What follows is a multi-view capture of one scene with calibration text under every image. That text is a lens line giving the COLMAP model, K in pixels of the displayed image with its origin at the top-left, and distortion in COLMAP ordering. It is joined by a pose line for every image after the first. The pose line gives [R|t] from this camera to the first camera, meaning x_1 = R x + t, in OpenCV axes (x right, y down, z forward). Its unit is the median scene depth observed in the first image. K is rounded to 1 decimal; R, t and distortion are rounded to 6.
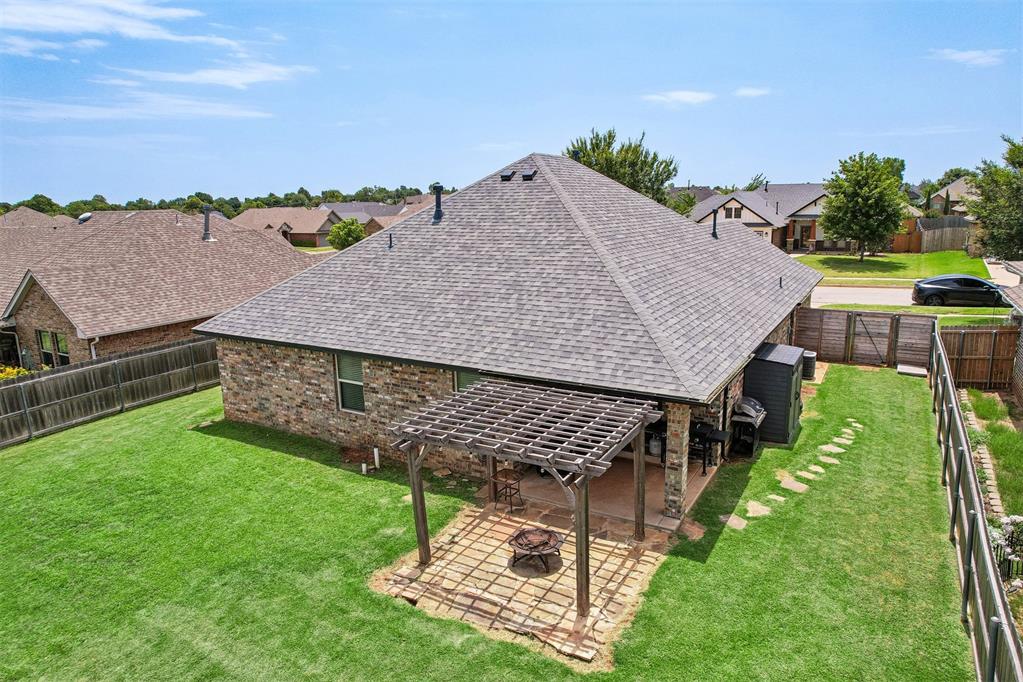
lens RADIAL K [[648.8, 0, 525.5], [0, 648.8, 343.0], [0, 0, 1]] dist [-0.064173, 0.042844]
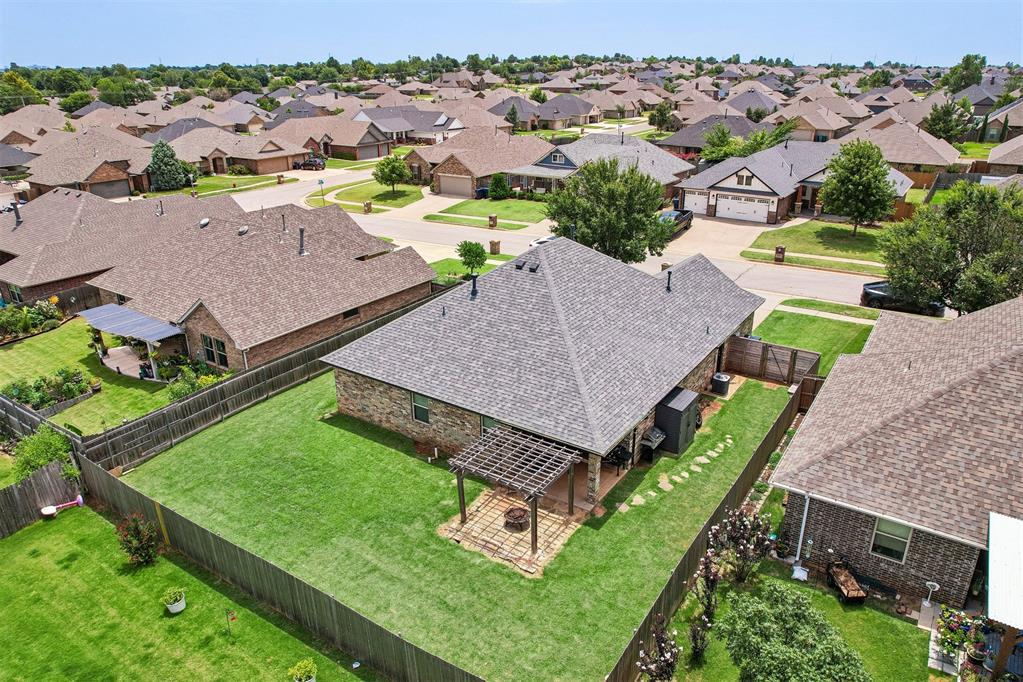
lens RADIAL K [[686.9, 0, 527.1], [0, 686.9, 341.2], [0, 0, 1]] dist [-0.060560, 0.037863]
pose [[0.997829, 0.042173, -0.050588, 0.098337], [-0.033106, 0.985181, 0.168295, -0.446083], [0.056936, -0.166254, 0.984438, -0.775212]]
